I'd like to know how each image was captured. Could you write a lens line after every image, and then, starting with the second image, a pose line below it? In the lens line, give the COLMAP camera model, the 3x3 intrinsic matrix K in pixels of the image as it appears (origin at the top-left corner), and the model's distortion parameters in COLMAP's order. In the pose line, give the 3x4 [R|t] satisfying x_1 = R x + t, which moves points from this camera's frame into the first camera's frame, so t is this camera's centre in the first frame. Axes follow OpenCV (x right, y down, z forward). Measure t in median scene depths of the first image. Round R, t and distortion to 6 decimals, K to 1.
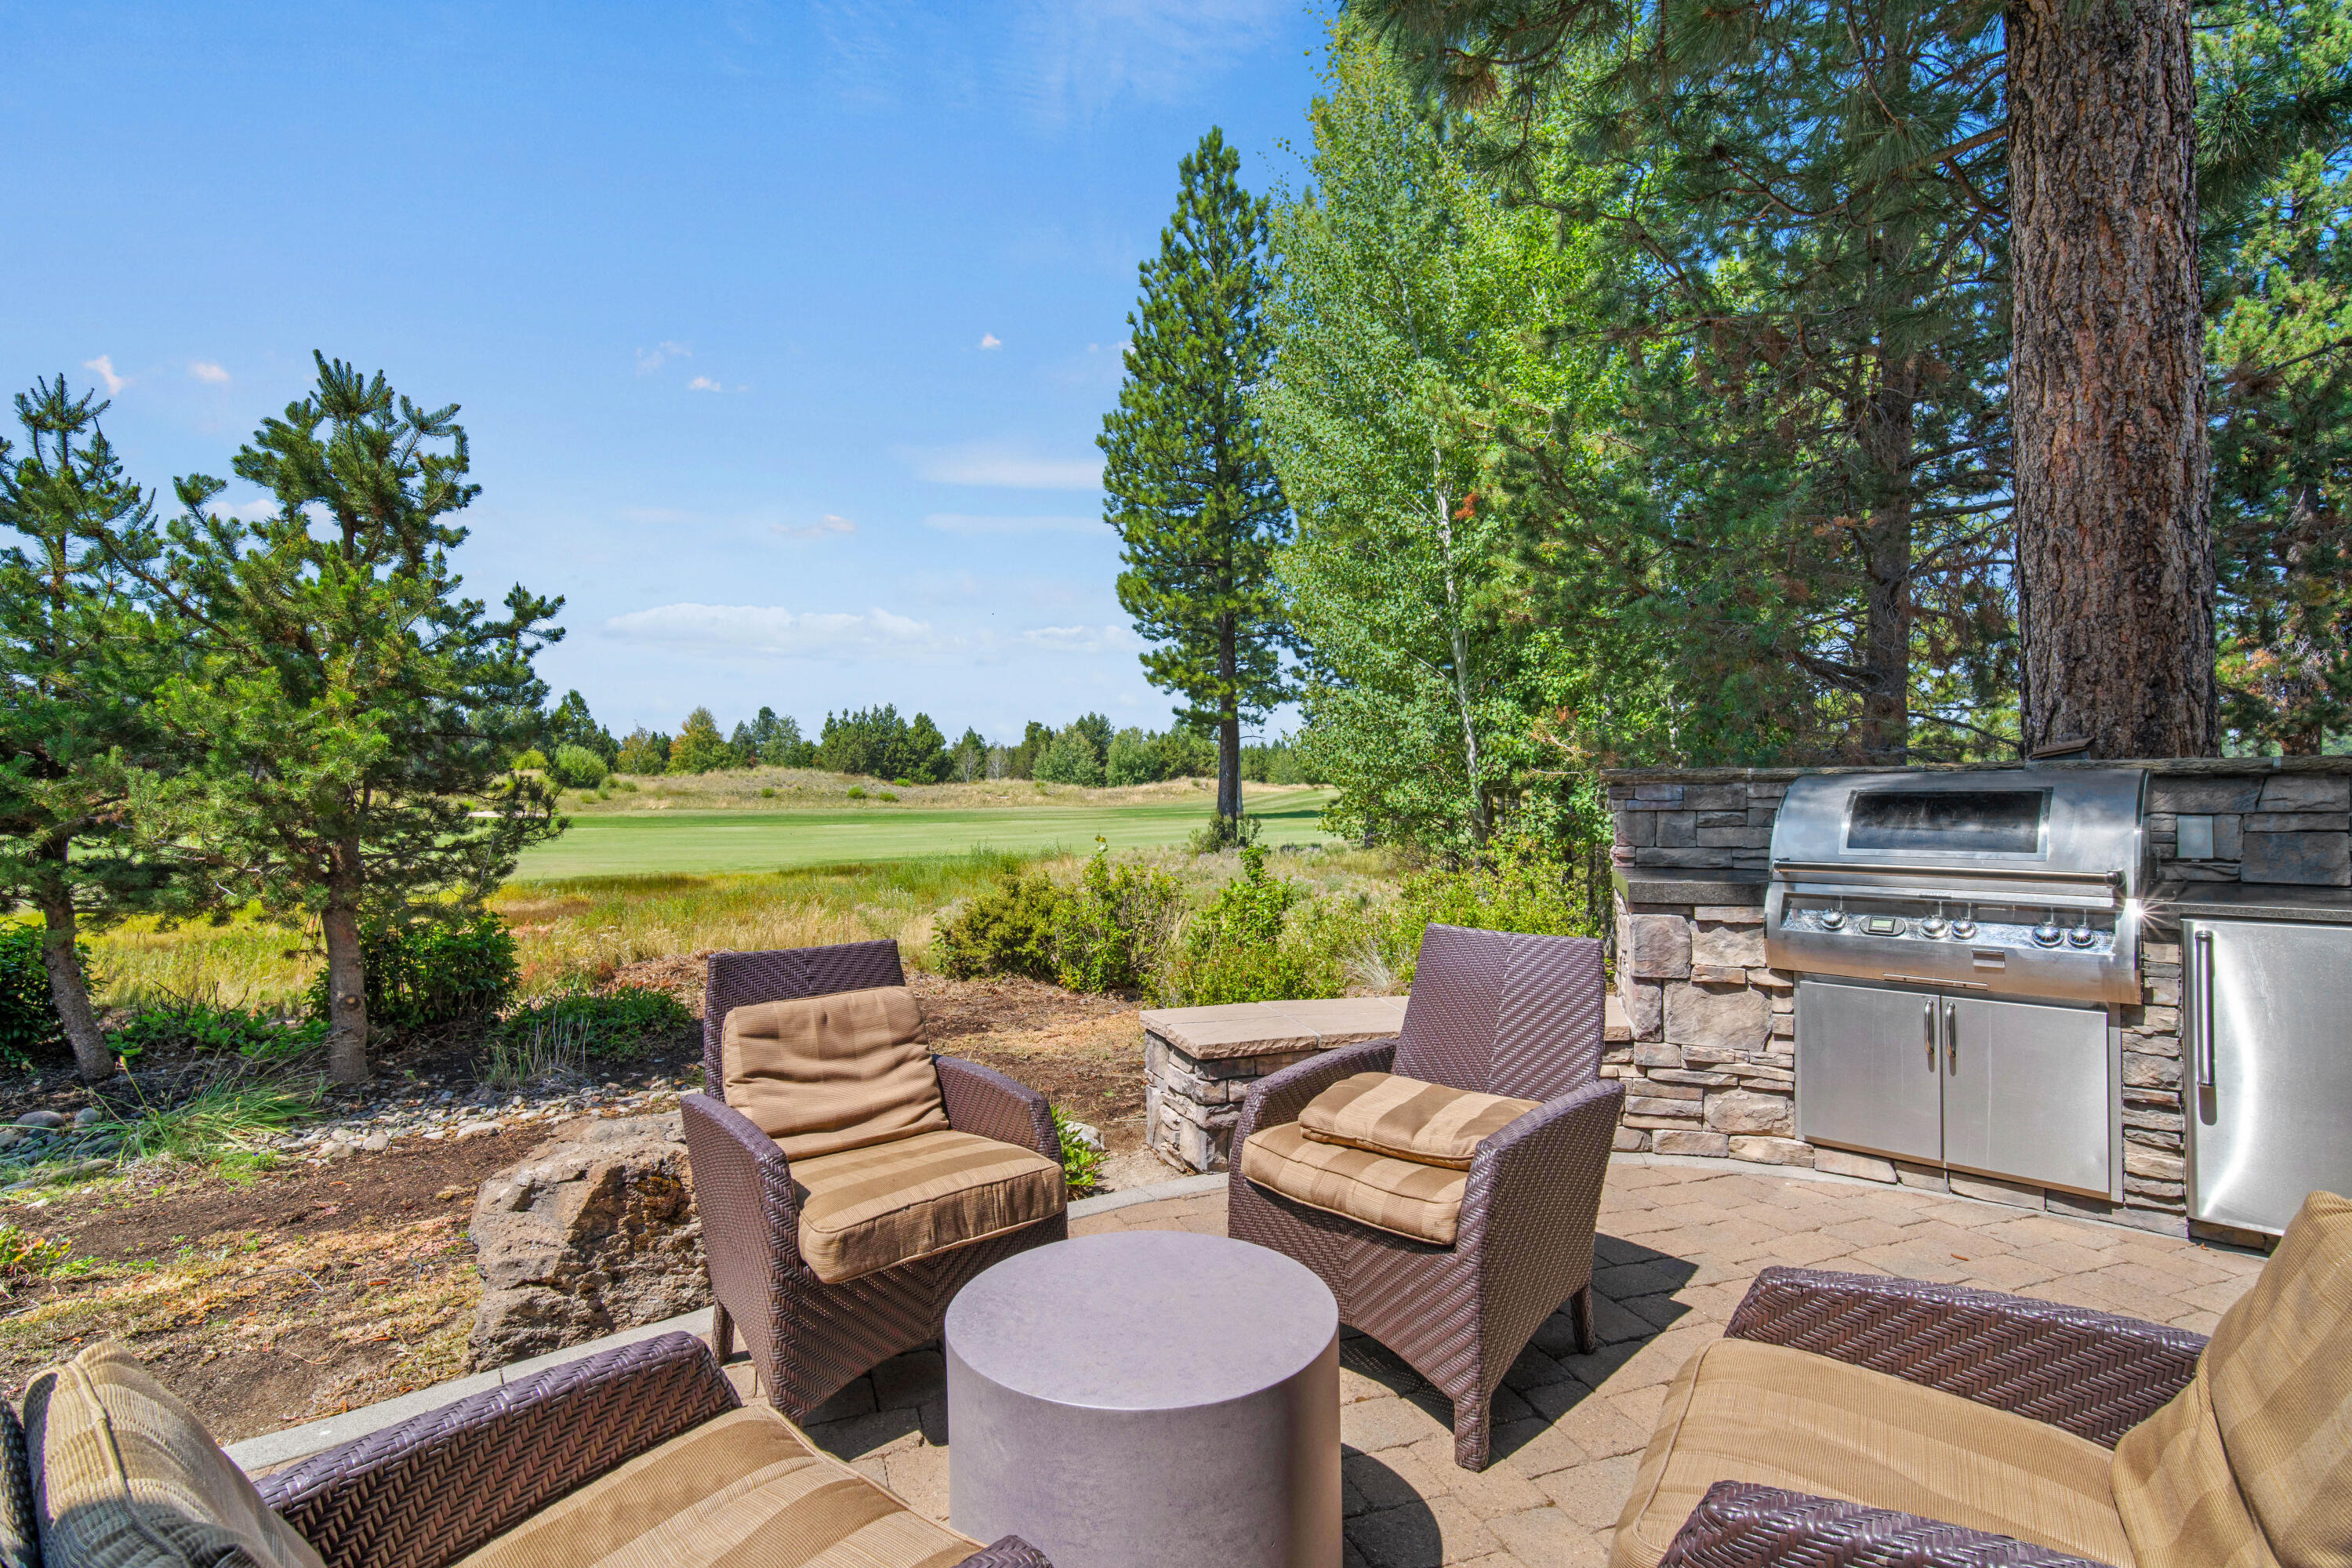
lens RADIAL K [[1054.6, 0, 1171.8], [0, 1054.6, 785.8], [0, 0, 1]] dist [-0.005290, 0.002835]
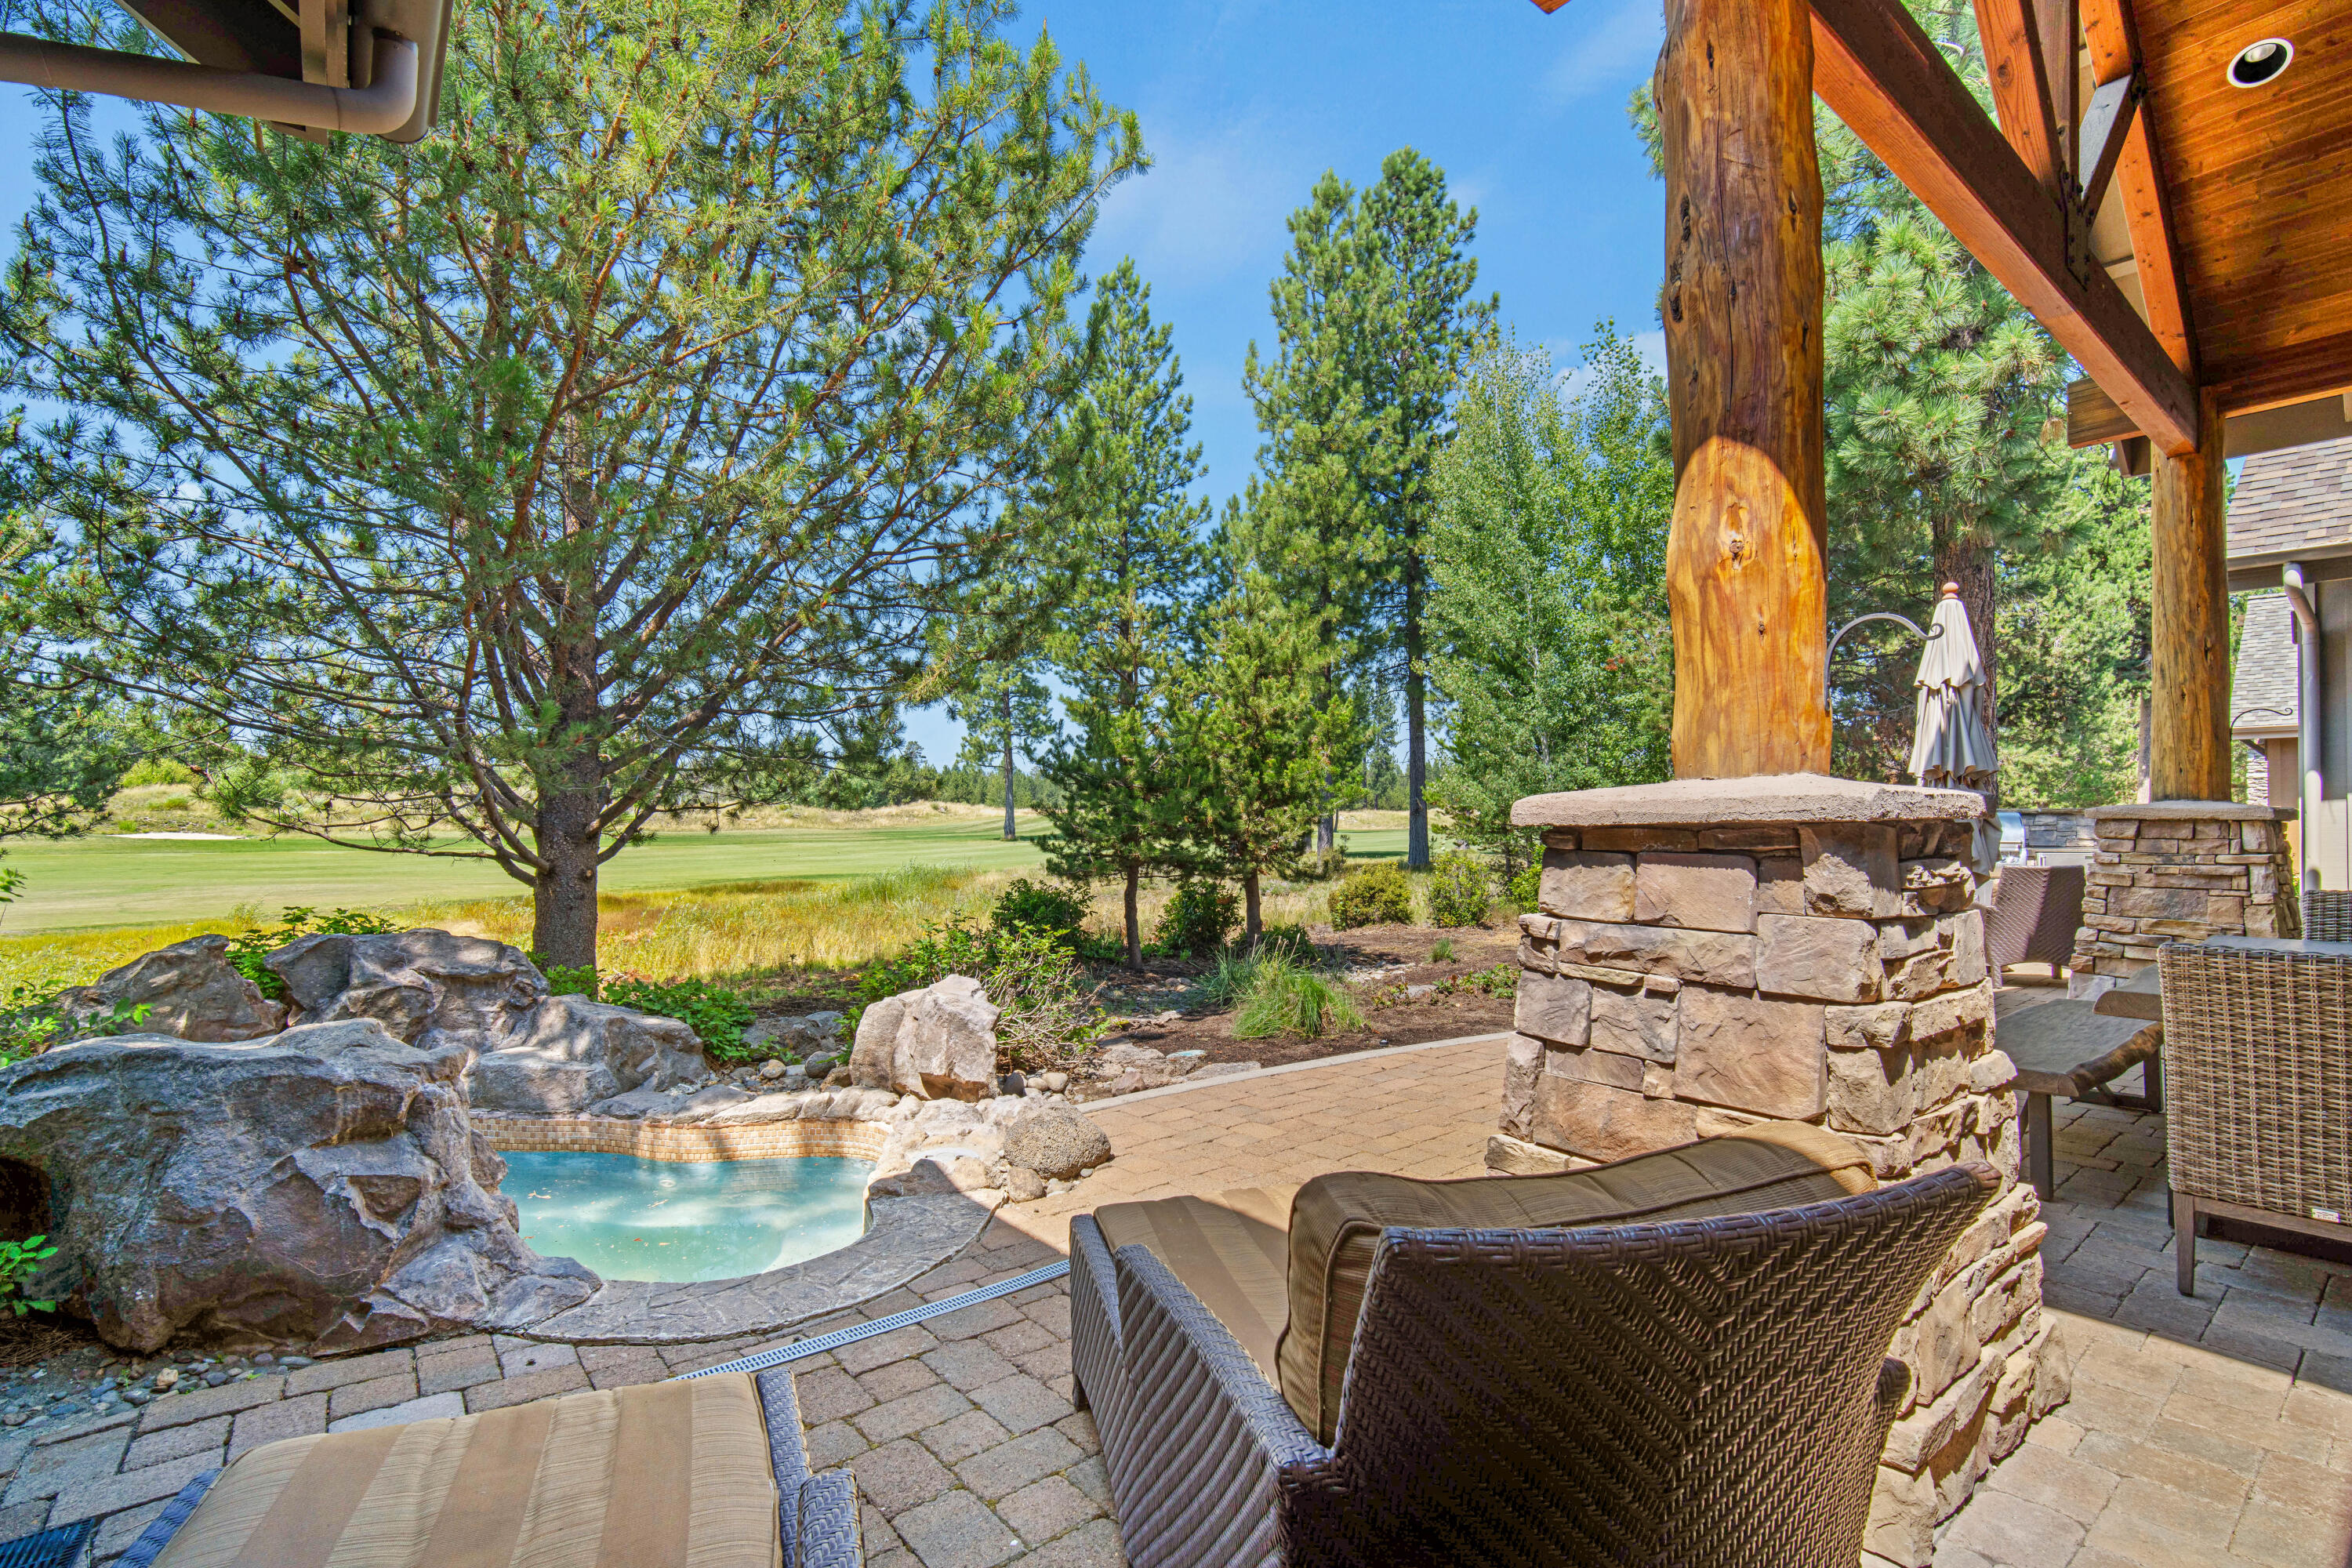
lens RADIAL K [[1054.6, 0, 1208.8], [0, 1054.6, 829.9], [0, 0, 1]] dist [-0.005290, 0.002835]
pose [[0.936841, 0.000762, 0.349755, -0.280847], [-0.006958, 0.999840, 0.016460, 0.000835], [-0.349687, -0.017854, 0.936697, -0.151750]]
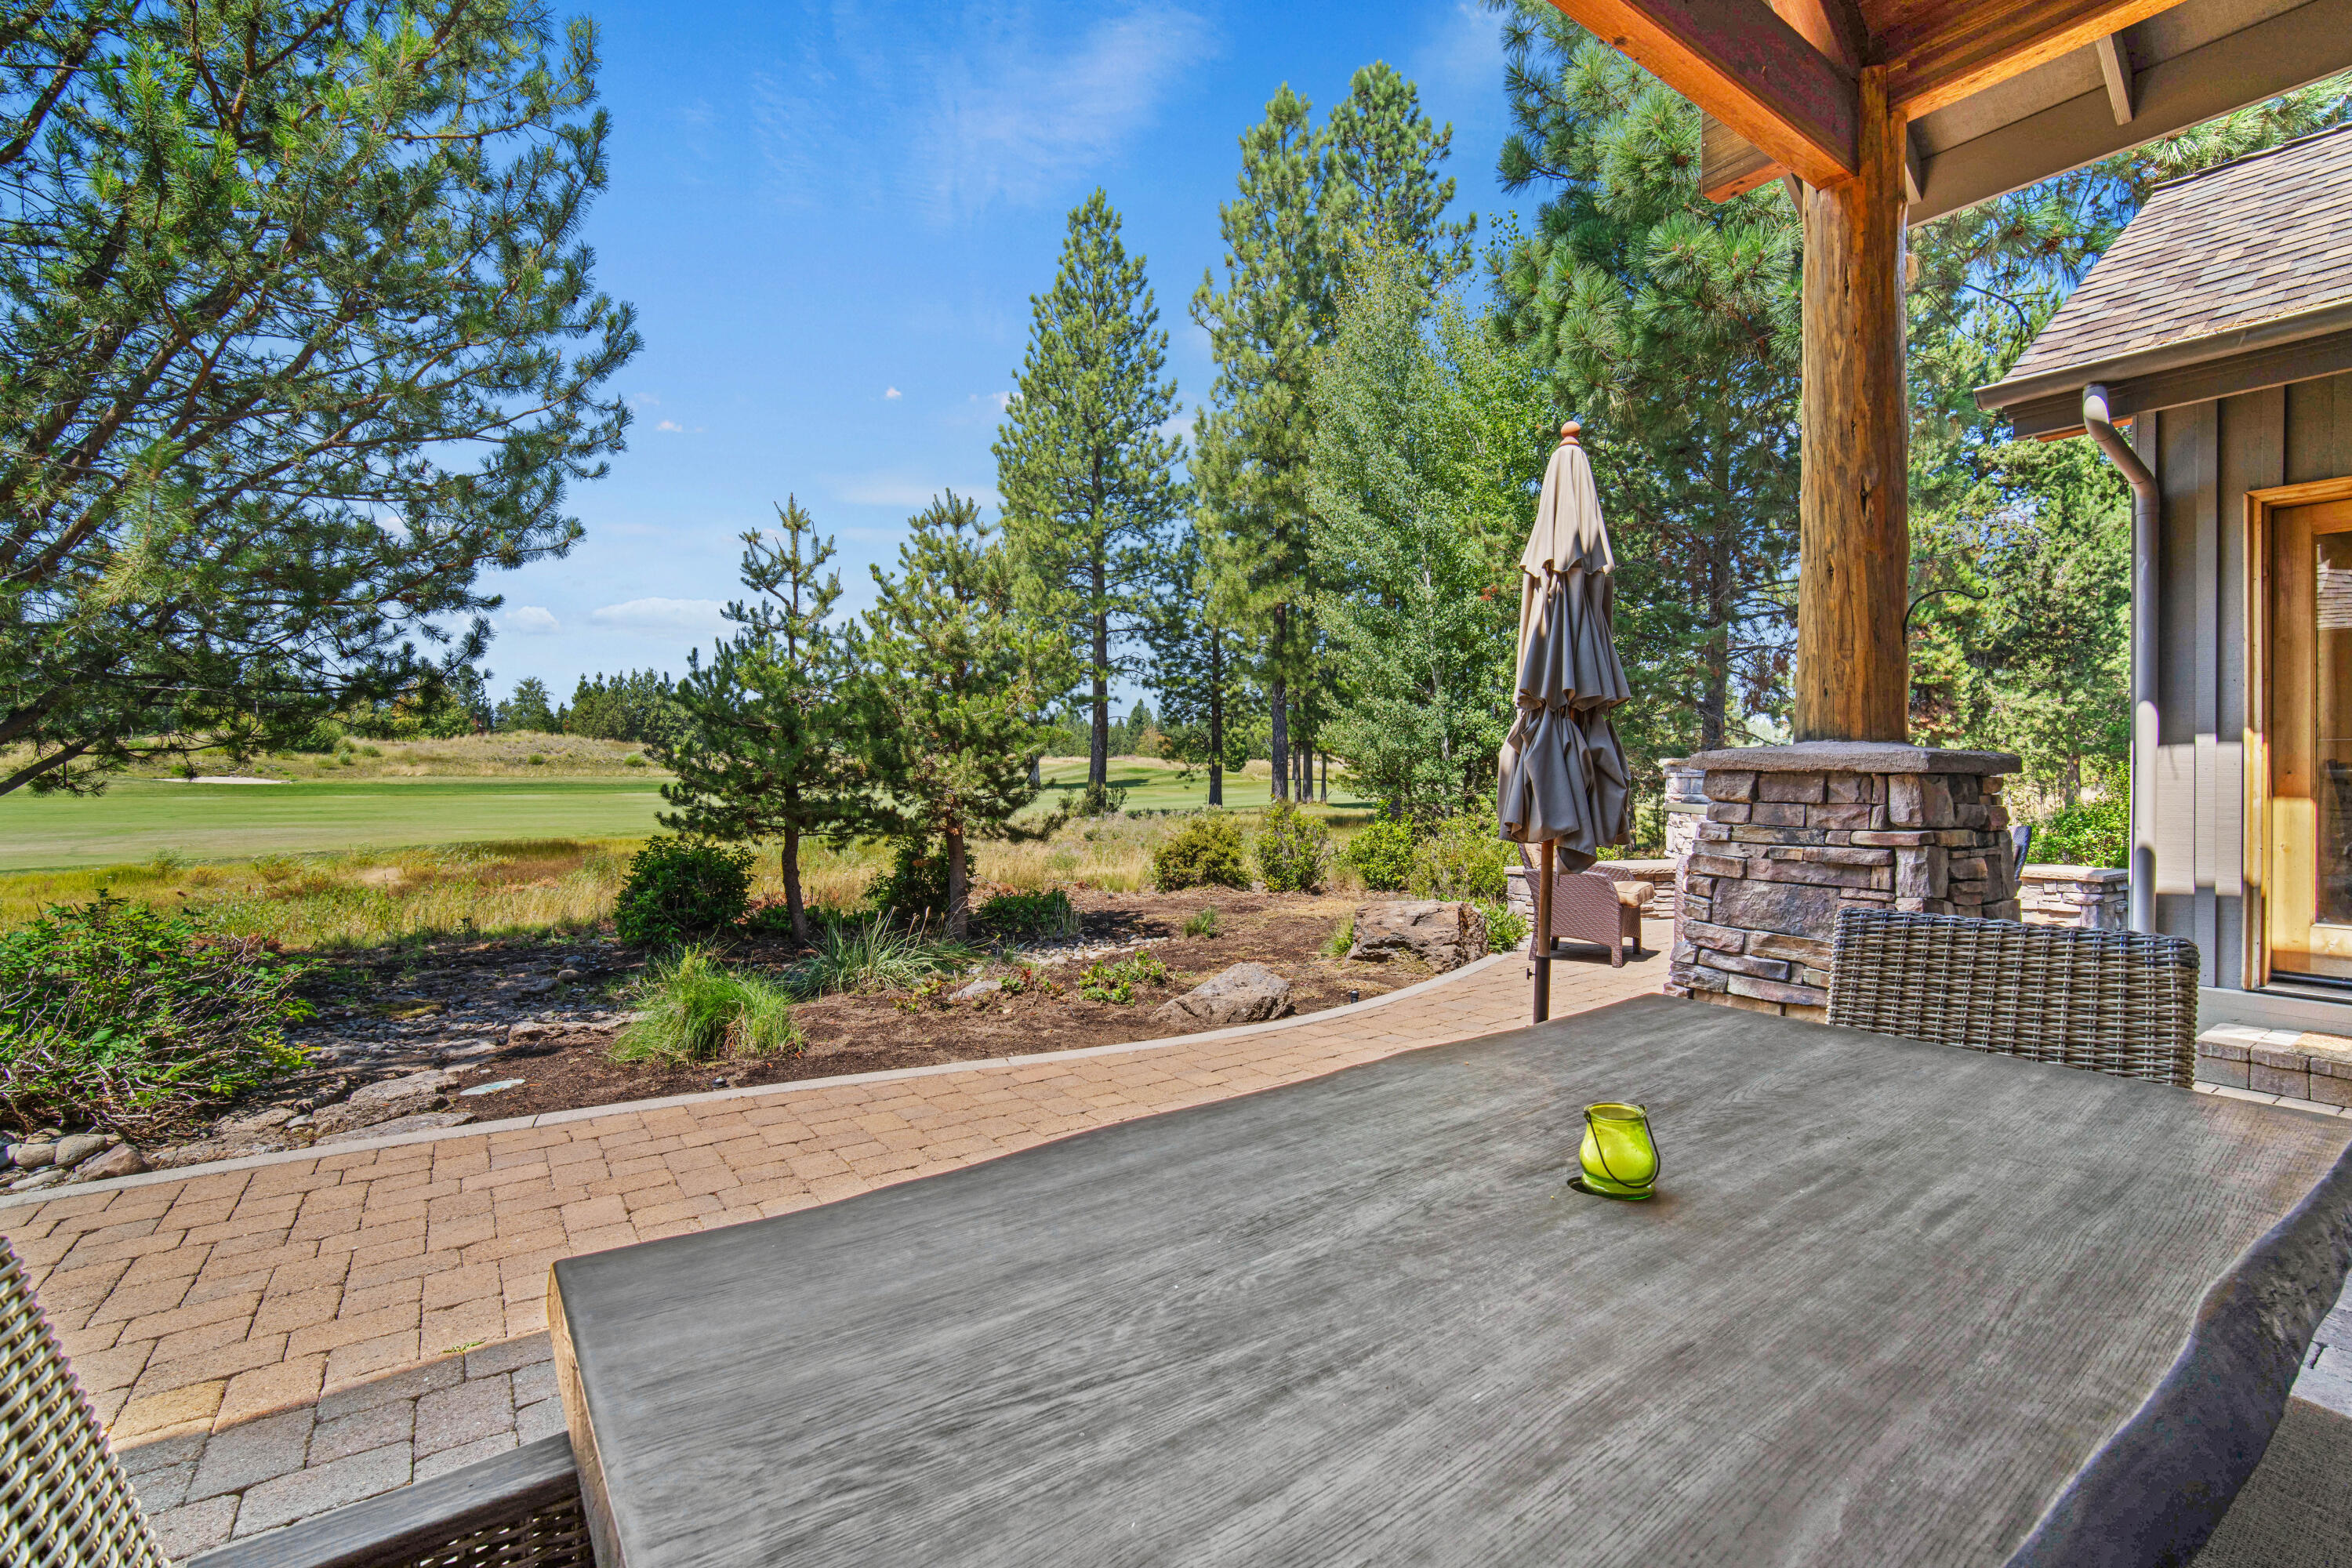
lens RADIAL K [[1054.6, 0, 1173.0], [0, 1054.6, 782.9], [0, 0, 1]] dist [-0.005290, 0.002835]
pose [[0.955613, 0.005906, 0.294567, -0.213850], [-0.012667, 0.999698, 0.021051, 0.000709], [-0.294354, -0.023848, 0.955399, -0.138183]]
